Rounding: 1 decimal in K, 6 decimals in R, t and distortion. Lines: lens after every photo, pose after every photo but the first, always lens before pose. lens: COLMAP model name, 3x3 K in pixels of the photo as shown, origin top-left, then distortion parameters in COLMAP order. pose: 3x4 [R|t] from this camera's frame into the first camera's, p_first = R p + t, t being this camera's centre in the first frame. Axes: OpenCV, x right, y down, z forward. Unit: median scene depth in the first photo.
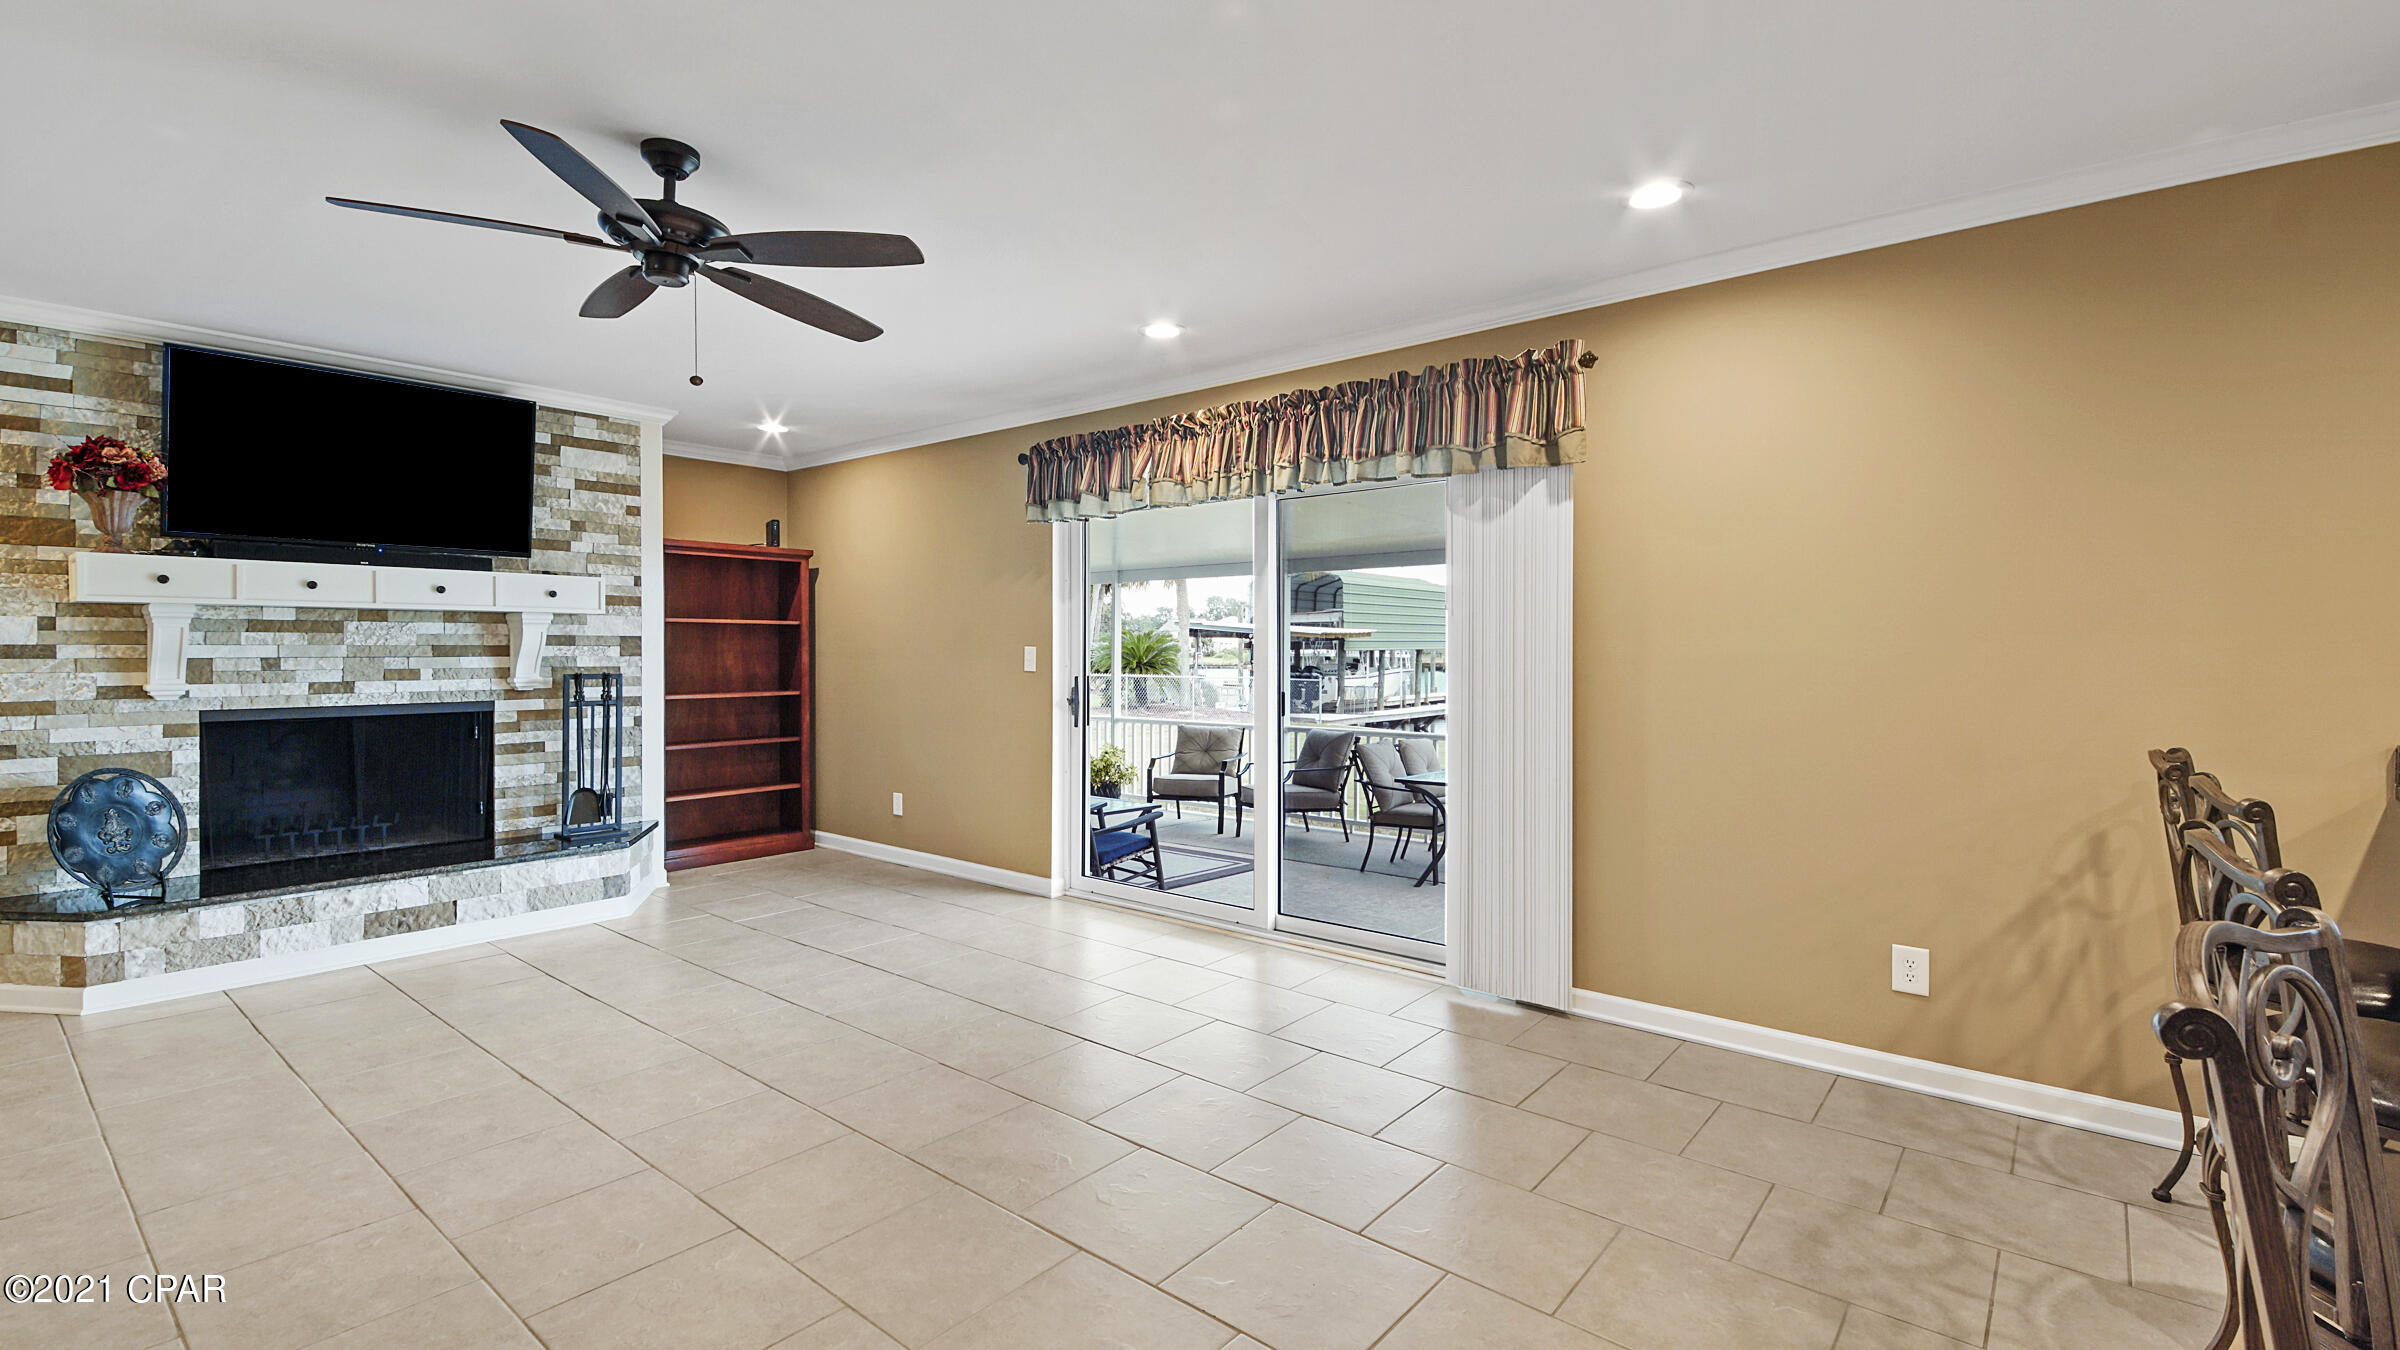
lens RADIAL K [[1071.8, 0, 1164.2], [0, 1071.8, 656.5], [0, 0, 1]] dist [0.017443, -0.013481]
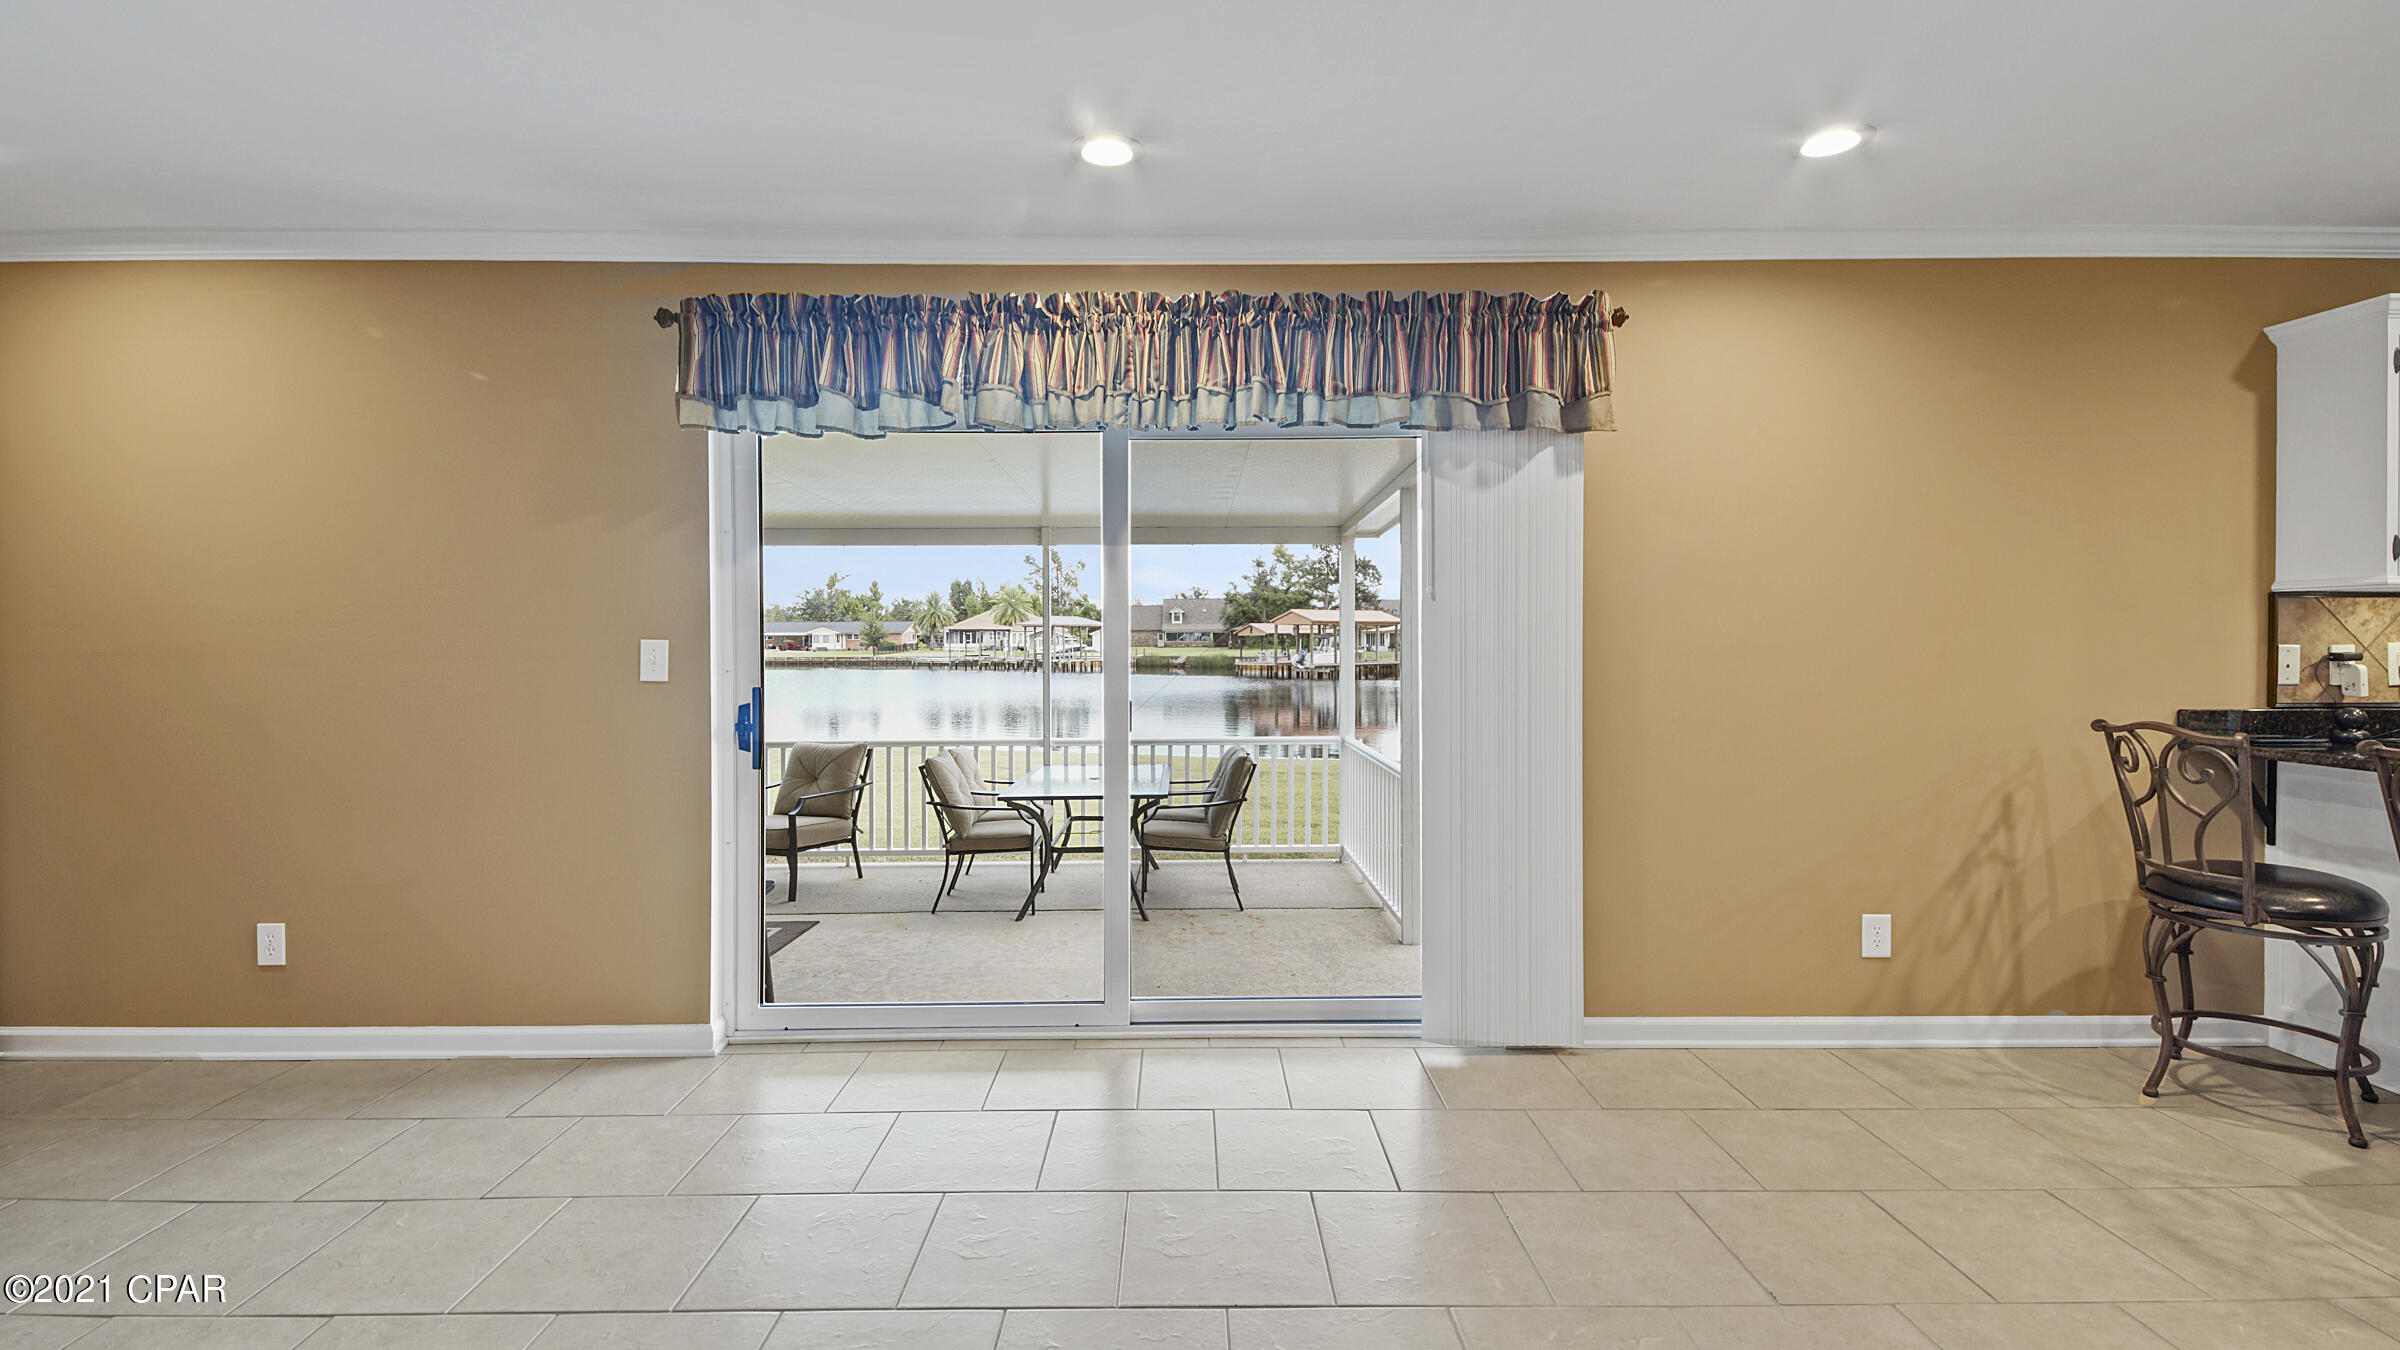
lens RADIAL K [[1071.8, 0, 1187.0], [0, 1071.8, 647.2], [0, 0, 1]] dist [0.017443, -0.013481]
pose [[0.748376, -0.007578, 0.663232, -0.364374], [0.008718, 0.999961, 0.001589, -0.004223], [-0.663218, 0.004593, 0.748412, 0.439730]]
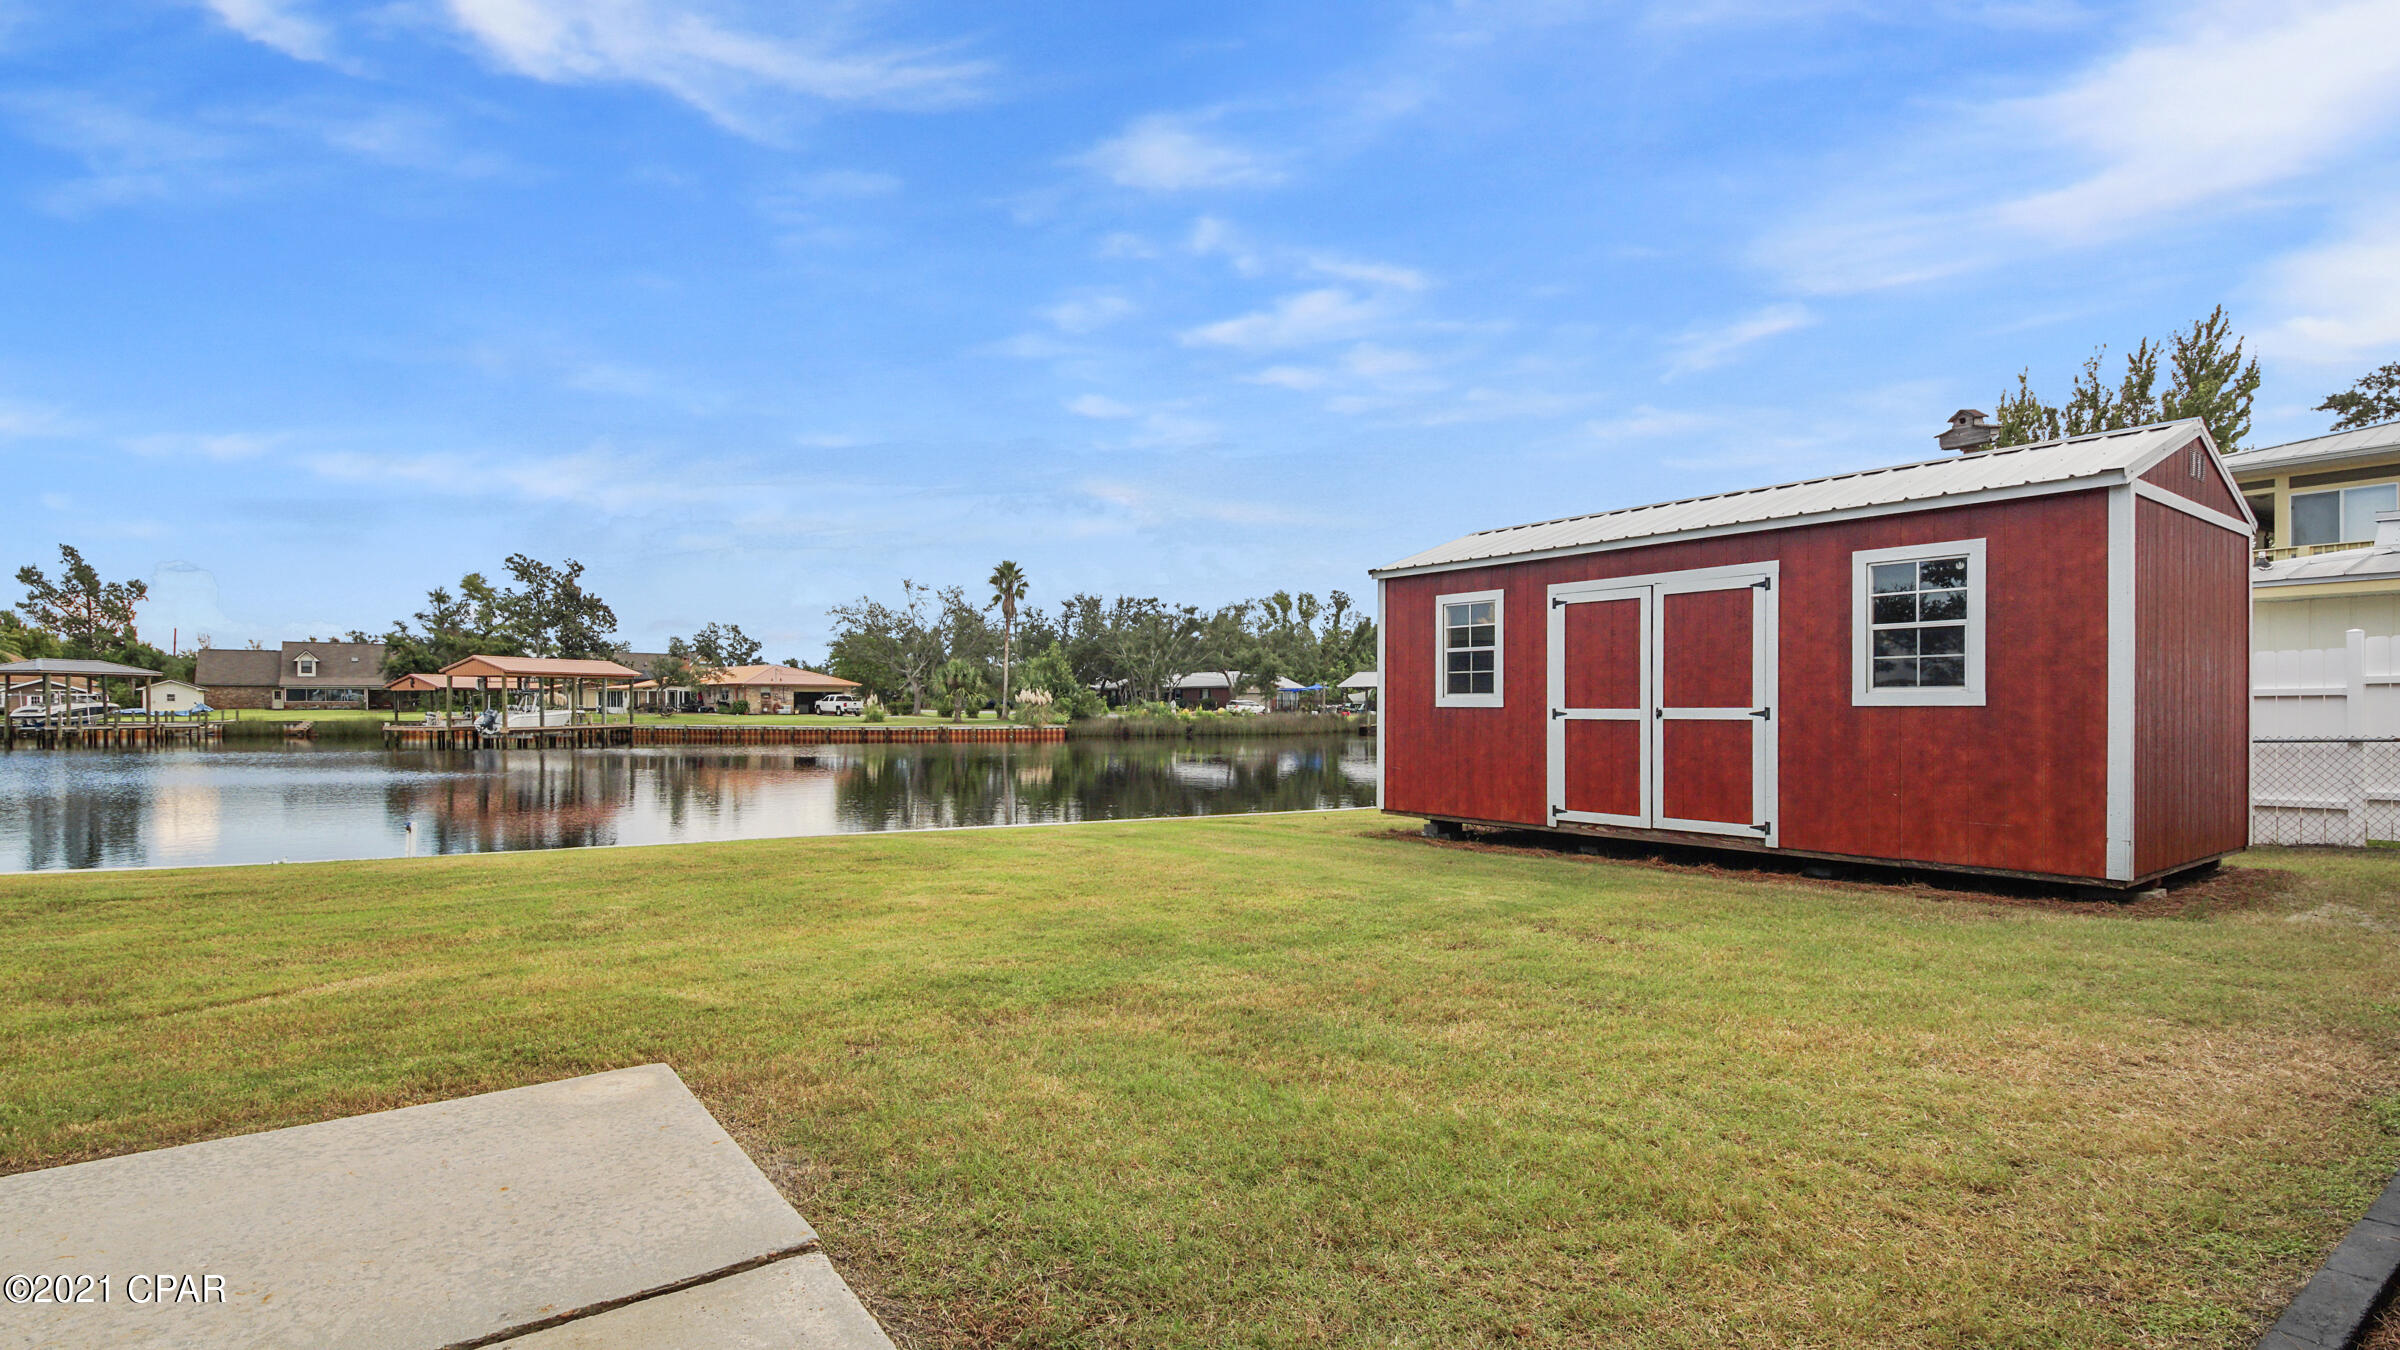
lens RADIAL K [[1138.0, 0, 1193.1], [0, 1138.0, 715.0], [0, 0, 1]] dist [0.010252, -0.007605]
pose [[0.214177, -0.008861, 0.976755, 0.631450], [0.007474, 0.999944, 0.007433, 0.105062], [-0.976766, 0.005708, 0.214231, 0.730912]]
